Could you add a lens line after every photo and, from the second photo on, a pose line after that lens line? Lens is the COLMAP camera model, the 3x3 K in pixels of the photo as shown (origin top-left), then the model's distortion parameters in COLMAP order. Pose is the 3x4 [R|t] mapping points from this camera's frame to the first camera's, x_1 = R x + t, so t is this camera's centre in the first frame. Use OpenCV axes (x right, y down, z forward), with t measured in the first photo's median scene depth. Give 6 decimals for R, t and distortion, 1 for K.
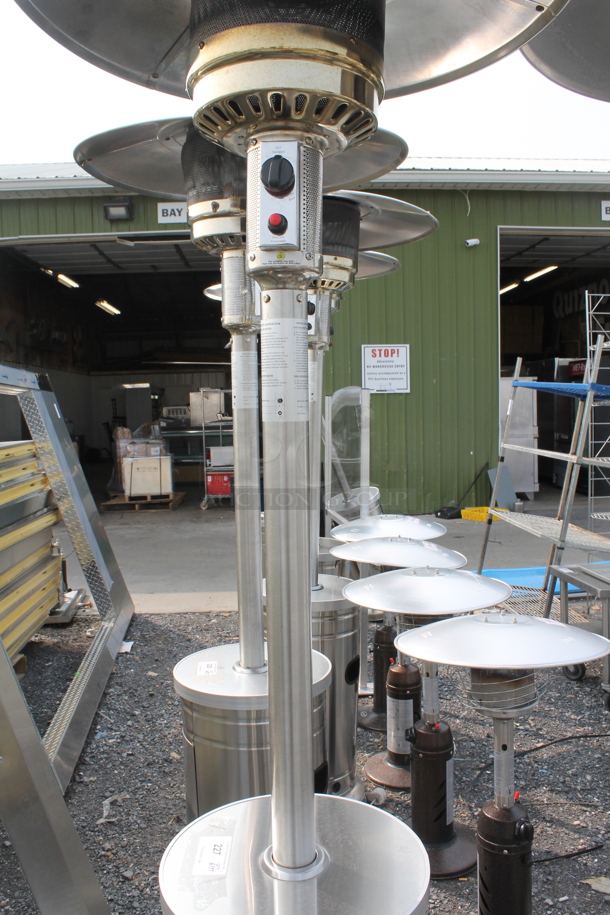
lens RADIAL K [[779.1, 0, 305.0], [0, 779.1, 457.5], [0, 0, 1]] dist [-0.149733, 0.009008]
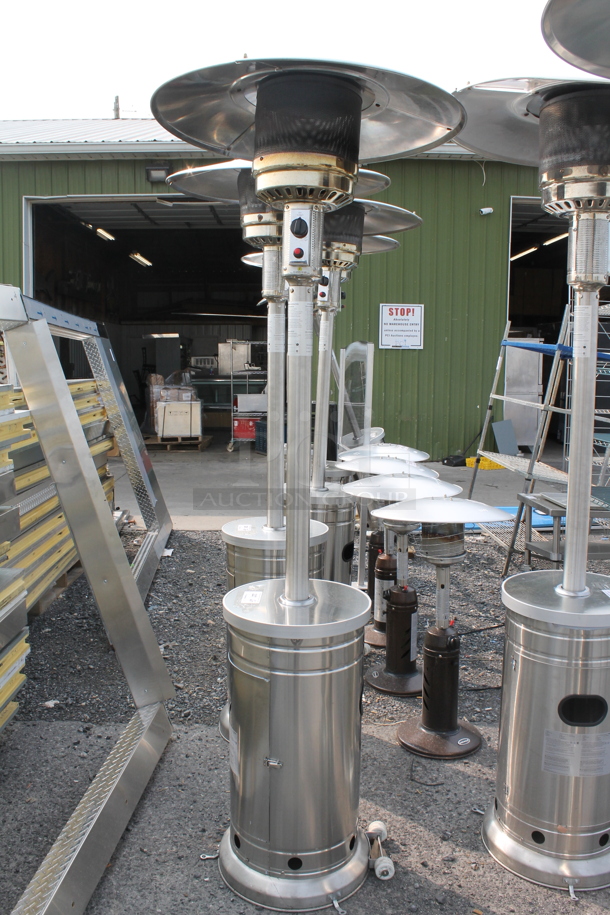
lens RADIAL K [[779.1, 0, 305.0], [0, 779.1, 457.5], [0, 0, 1]] dist [-0.149733, 0.009008]
pose [[0.999096, 0.032796, -0.027053, 0.009770], [-0.031170, 0.997802, 0.058476, 0.018818], [0.028911, -0.057580, 0.997922, -0.187960]]
